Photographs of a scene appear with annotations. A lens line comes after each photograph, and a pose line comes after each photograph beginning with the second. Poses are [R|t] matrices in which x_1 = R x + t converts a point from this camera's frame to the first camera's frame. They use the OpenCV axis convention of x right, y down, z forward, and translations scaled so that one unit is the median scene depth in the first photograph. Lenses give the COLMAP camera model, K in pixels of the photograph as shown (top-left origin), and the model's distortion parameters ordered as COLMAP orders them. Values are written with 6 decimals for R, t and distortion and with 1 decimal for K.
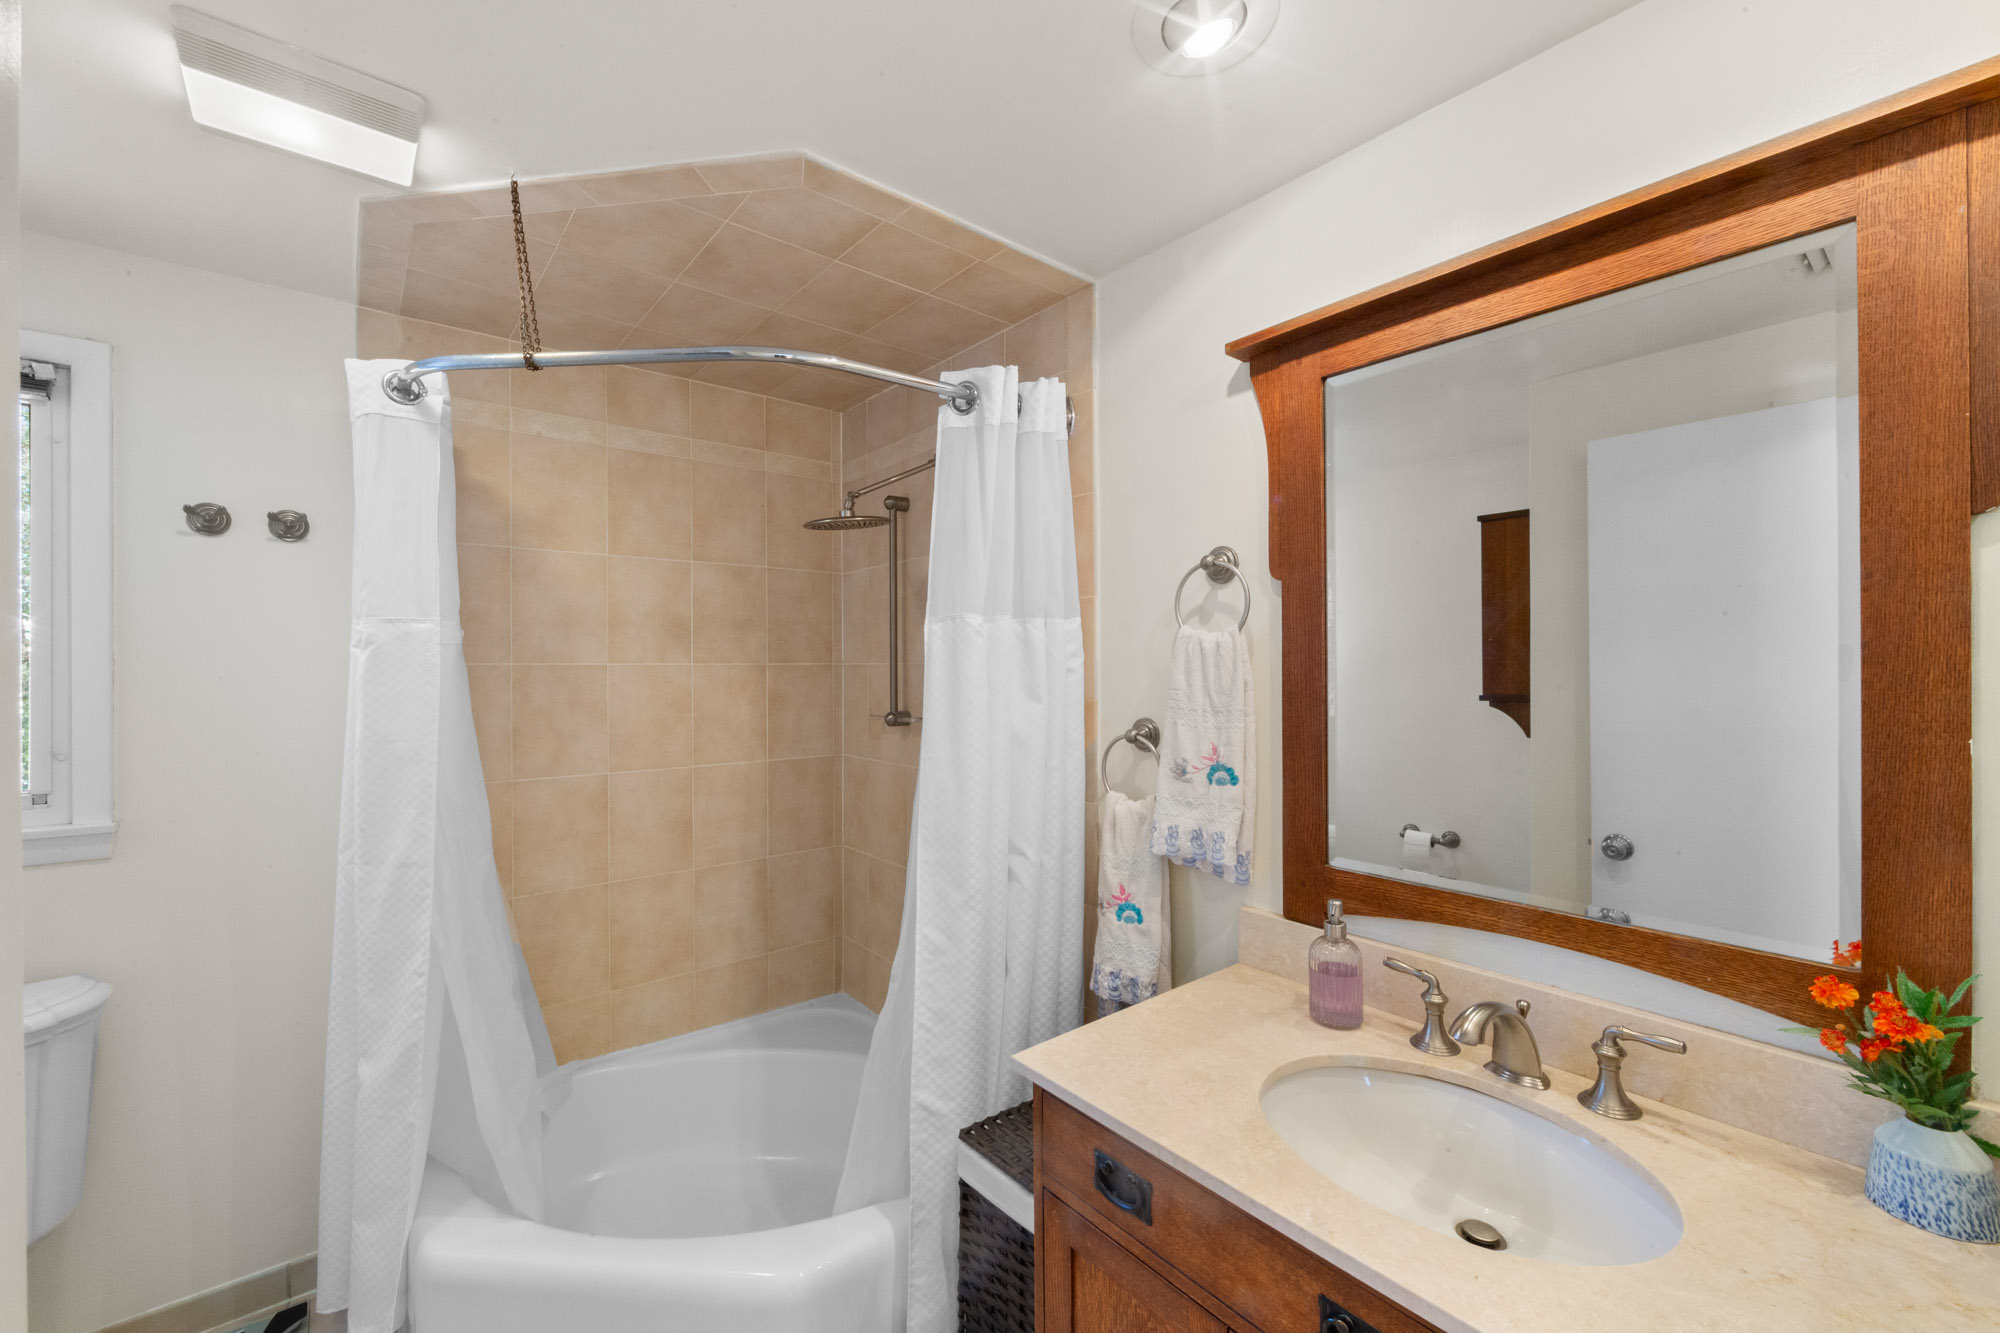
lens RADIAL K [[800.8, 0, 996.8], [0, 800.8, 648.9], [0, 0, 1]] dist [-0.000582, -0.000706]
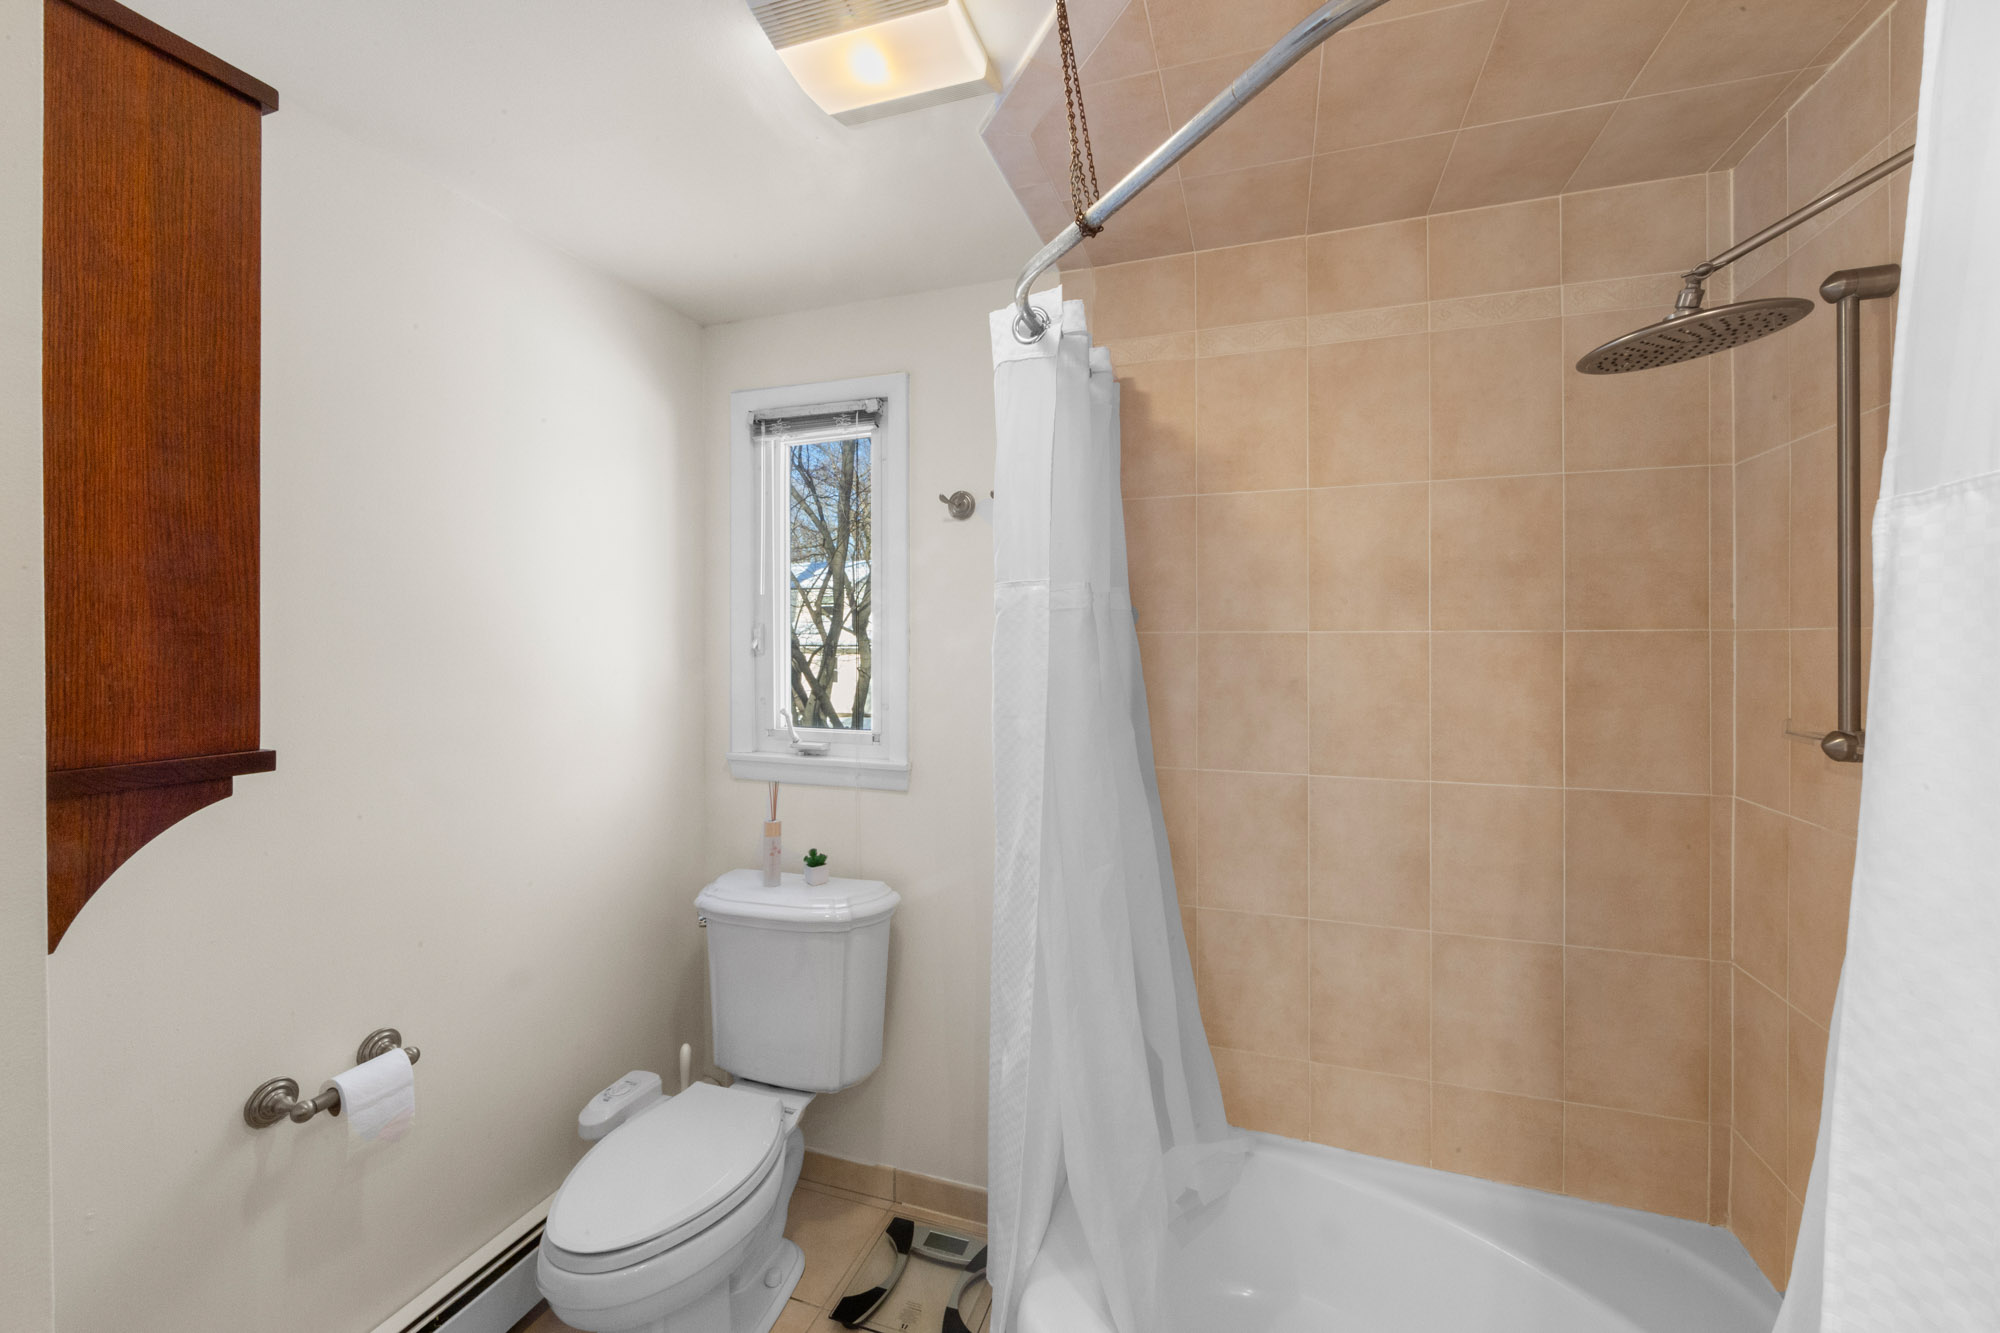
lens RADIAL K [[801.2, 0, 997.9], [0, 801.2, 641.7], [0, 0, 1]] dist [-0.001549, -0.000735]
pose [[0.528658, 0.004771, -0.848821, 0.005027], [0.017986, 0.999697, 0.016821, 0.009744], [0.848644, -0.024159, 0.528412, 0.338186]]
